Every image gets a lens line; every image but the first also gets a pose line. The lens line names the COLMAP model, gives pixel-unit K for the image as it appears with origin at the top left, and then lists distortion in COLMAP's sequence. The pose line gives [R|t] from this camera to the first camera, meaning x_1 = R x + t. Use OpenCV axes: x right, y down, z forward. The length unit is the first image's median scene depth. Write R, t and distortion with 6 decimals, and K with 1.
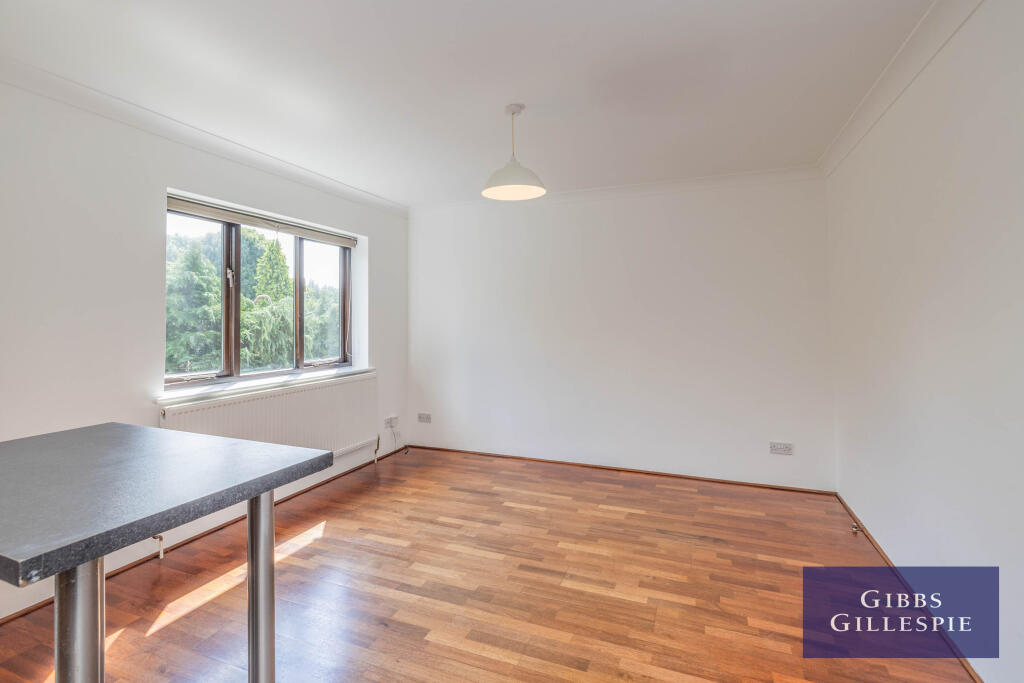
lens RADIAL K [[481.9, 0, 509.4], [0, 481.9, 305.6], [0, 0, 1]] dist [0.000024, 0.000351]
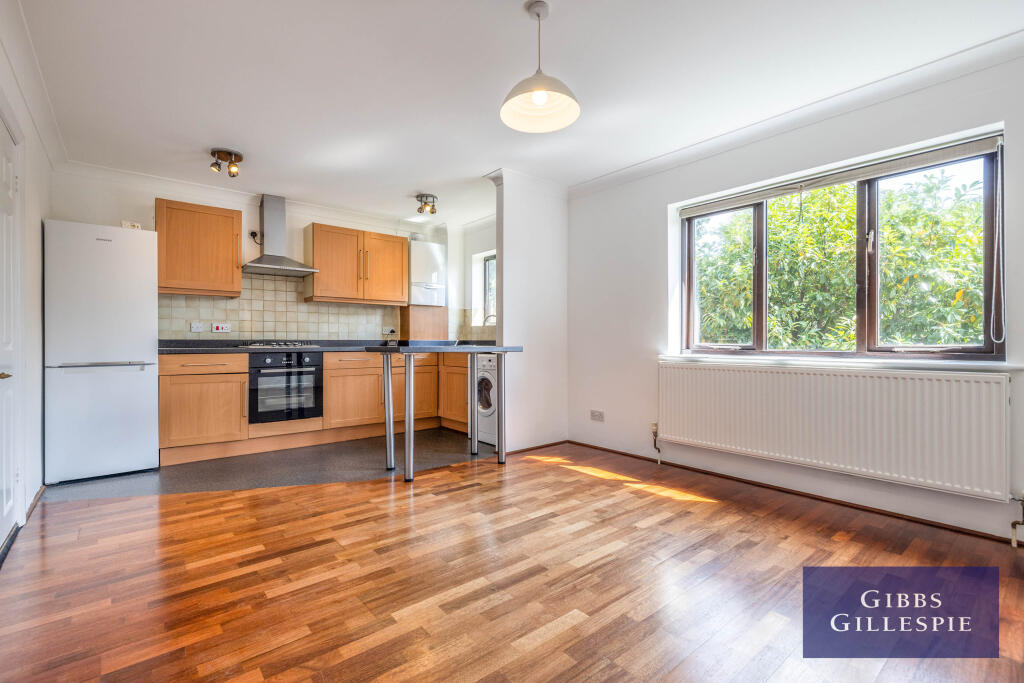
lens RADIAL K [[460.7, 0, 512.0], [0, 460.7, 341.5], [0, 0, 1]] dist [0.001658, 0.000211]
pose [[-0.469717, 0.003434, -0.882810, 0.563052], [0.027571, 0.999562, -0.010781, 0.125621], [0.882386, -0.029404, -0.469606, 1.018271]]
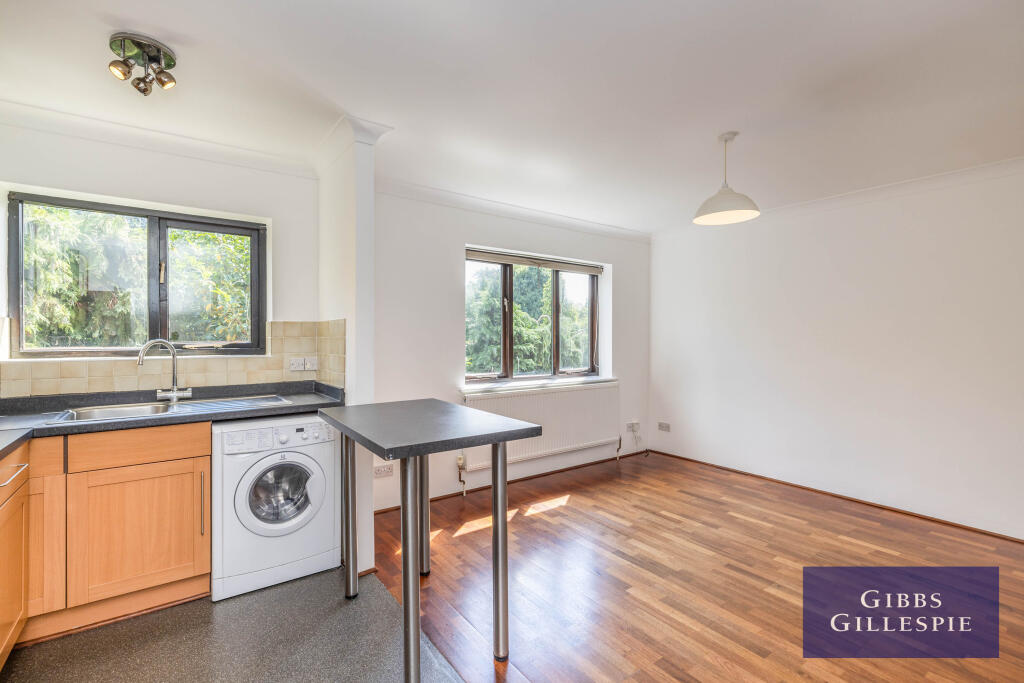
lens RADIAL K [[460.7, 0, 512.0], [0, 460.7, 341.5], [0, 0, 1]] dist [0.001658, 0.000211]
pose [[0.850874, 0.013281, -0.525202, 0.113336], [0.007872, 0.999246, 0.038021, -0.003686], [0.525311, -0.036486, 0.850128, -0.090651]]
